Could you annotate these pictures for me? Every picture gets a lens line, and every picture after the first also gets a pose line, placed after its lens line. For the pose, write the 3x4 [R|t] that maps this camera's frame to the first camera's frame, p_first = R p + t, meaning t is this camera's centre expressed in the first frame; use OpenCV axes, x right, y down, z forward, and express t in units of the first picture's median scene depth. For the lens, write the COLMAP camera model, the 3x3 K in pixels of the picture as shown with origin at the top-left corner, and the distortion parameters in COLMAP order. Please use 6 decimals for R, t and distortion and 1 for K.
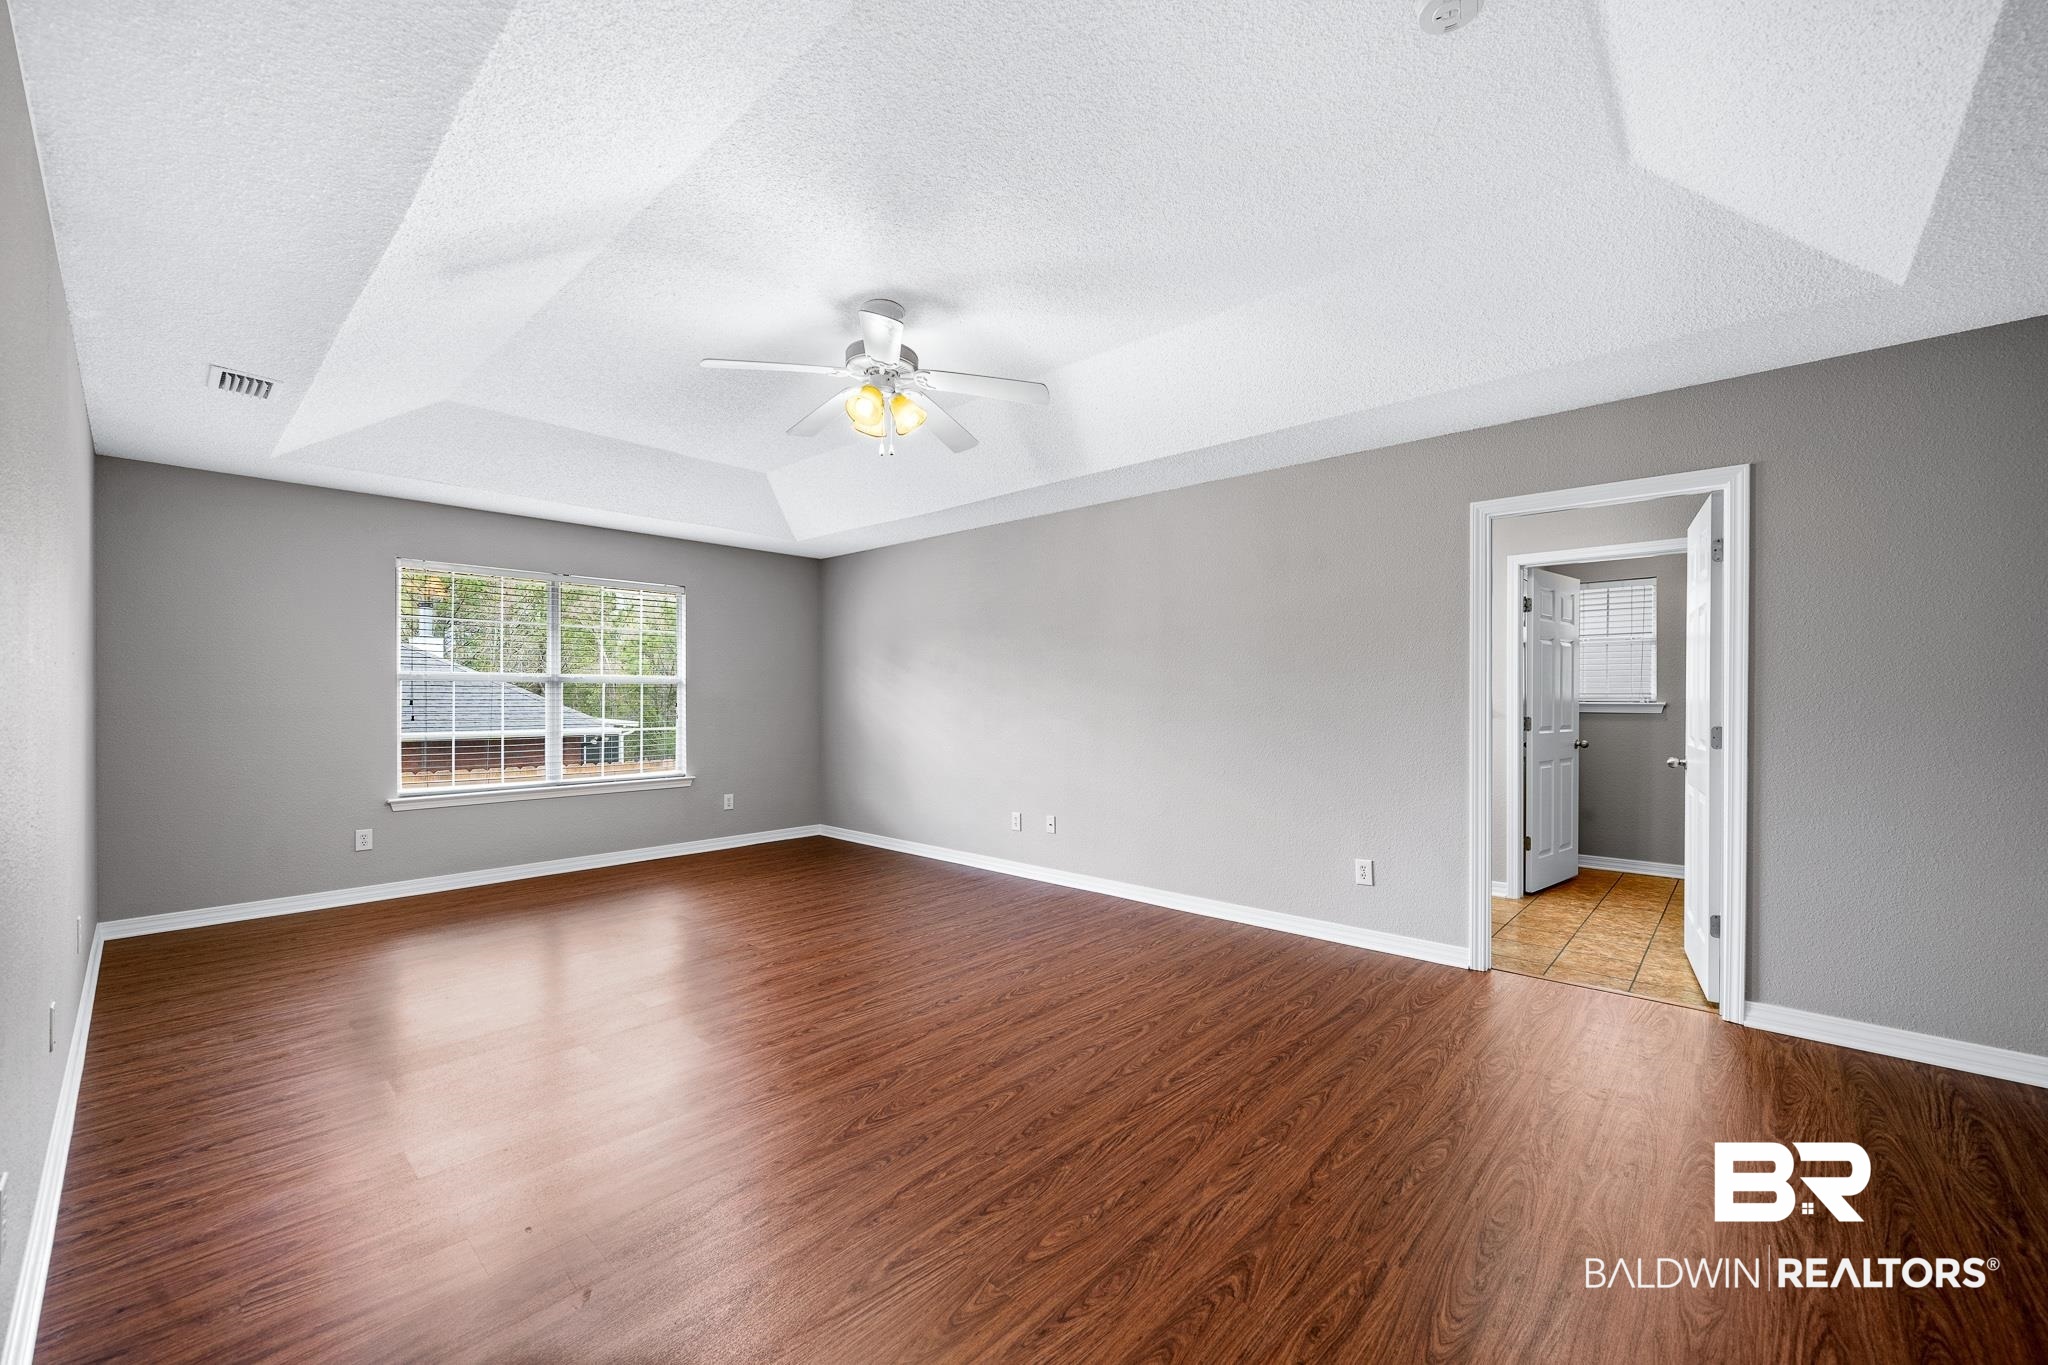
lens RADIAL K [[809.3, 0, 1029.1], [0, 809.3, 694.7], [0, 0, 1]] dist [0.000778, -0.000189]
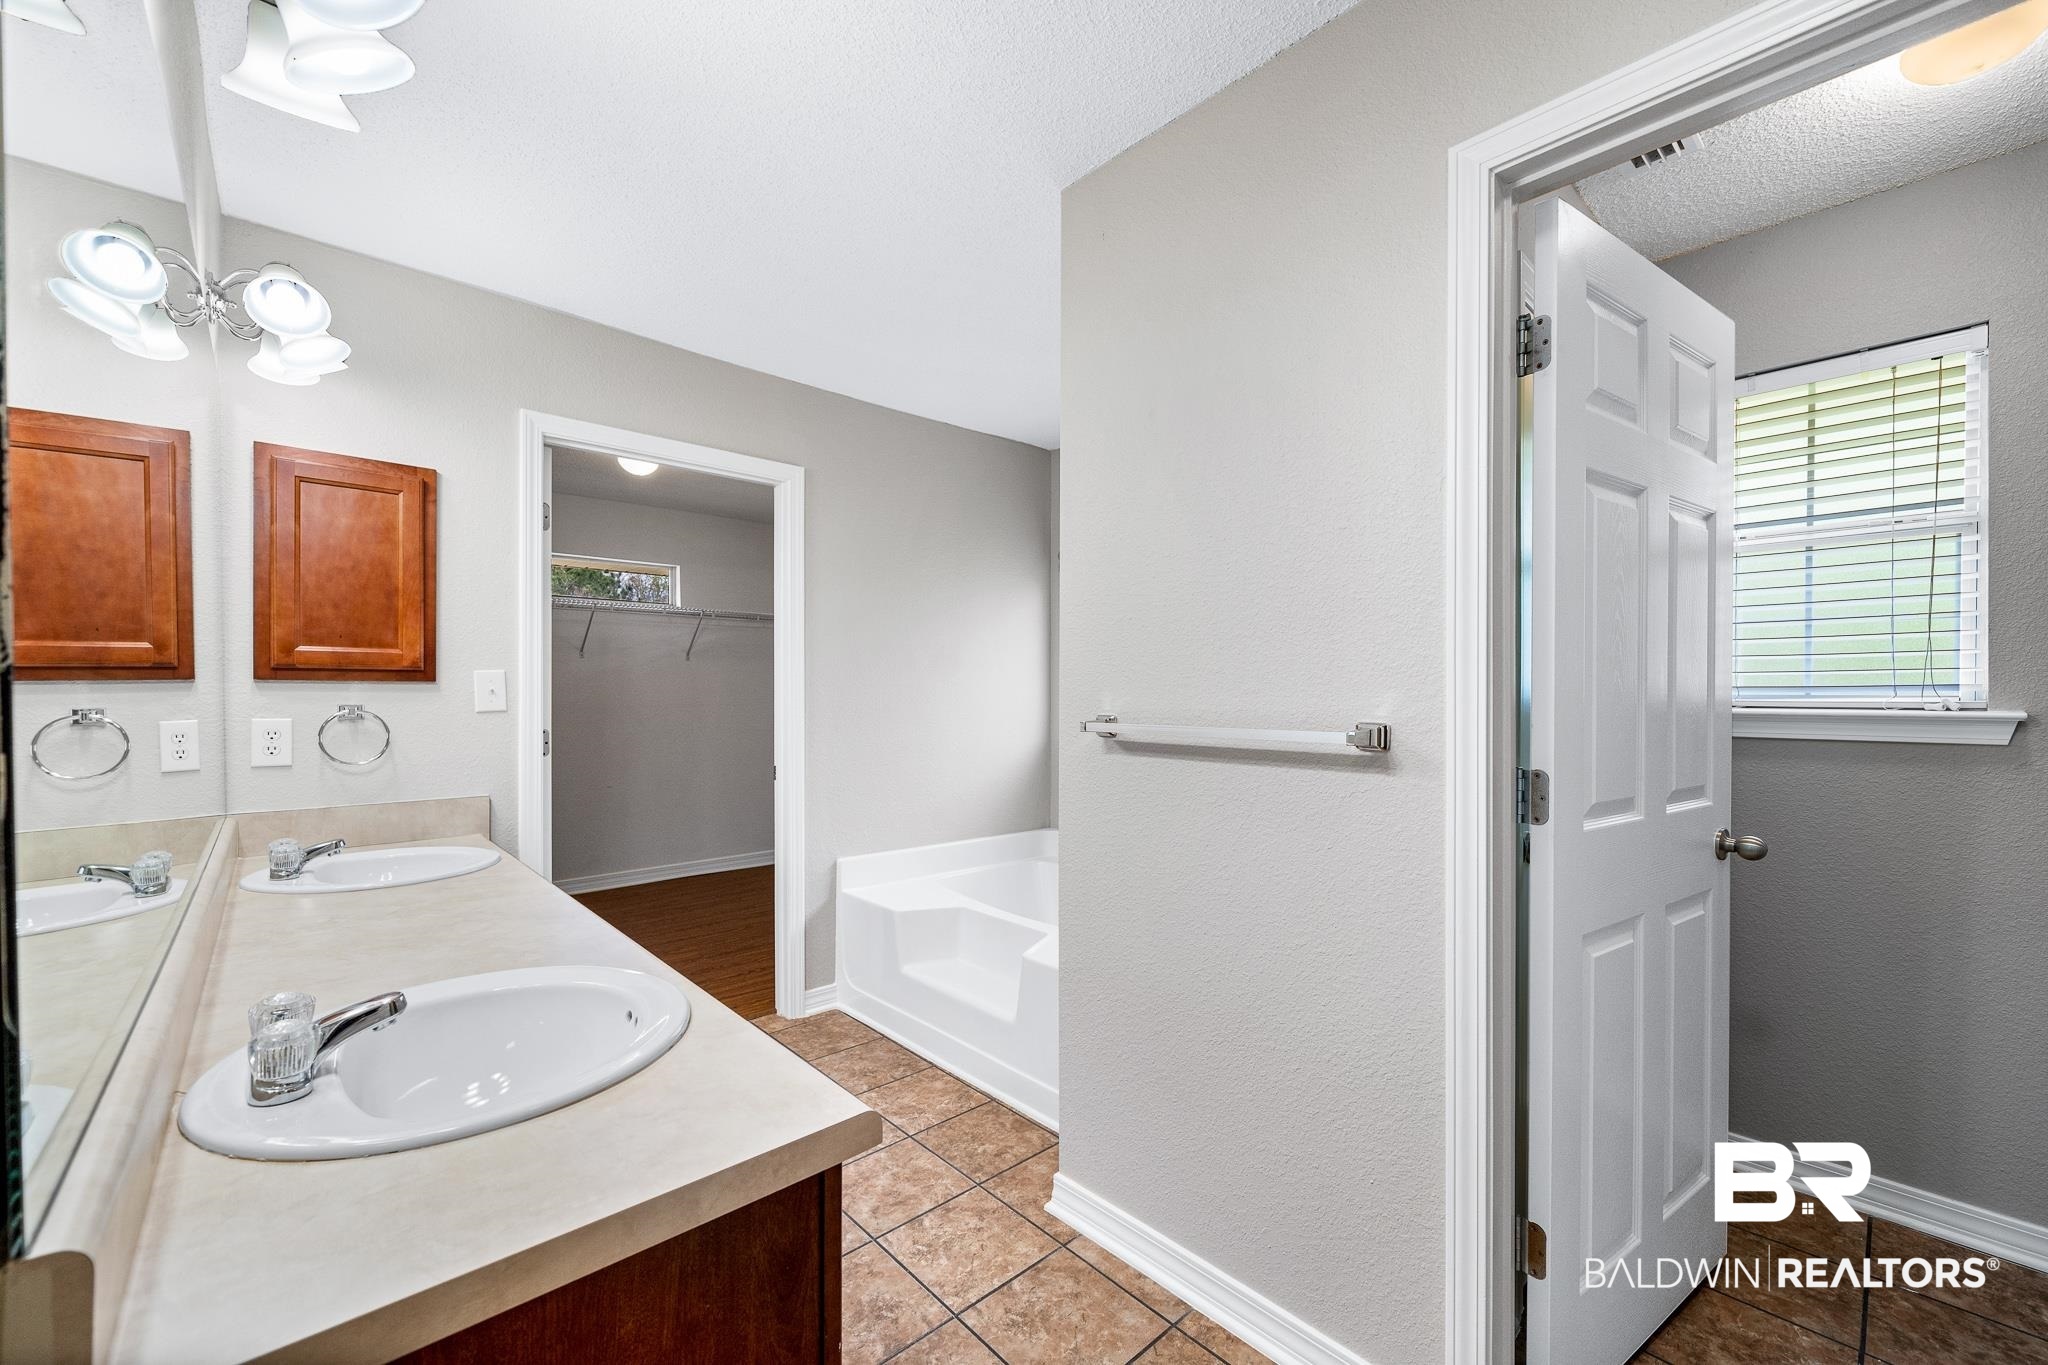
lens RADIAL K [[809.3, 0, 1029.1], [0, 809.3, 694.7], [0, 0, 1]] dist [0.000778, -0.000189]
pose [[0.995354, 0.001529, -0.096271, 0.441682], [-0.001307, 0.999996, 0.002370, 0.002413], [0.096274, -0.002233, 0.995352, 0.666492]]
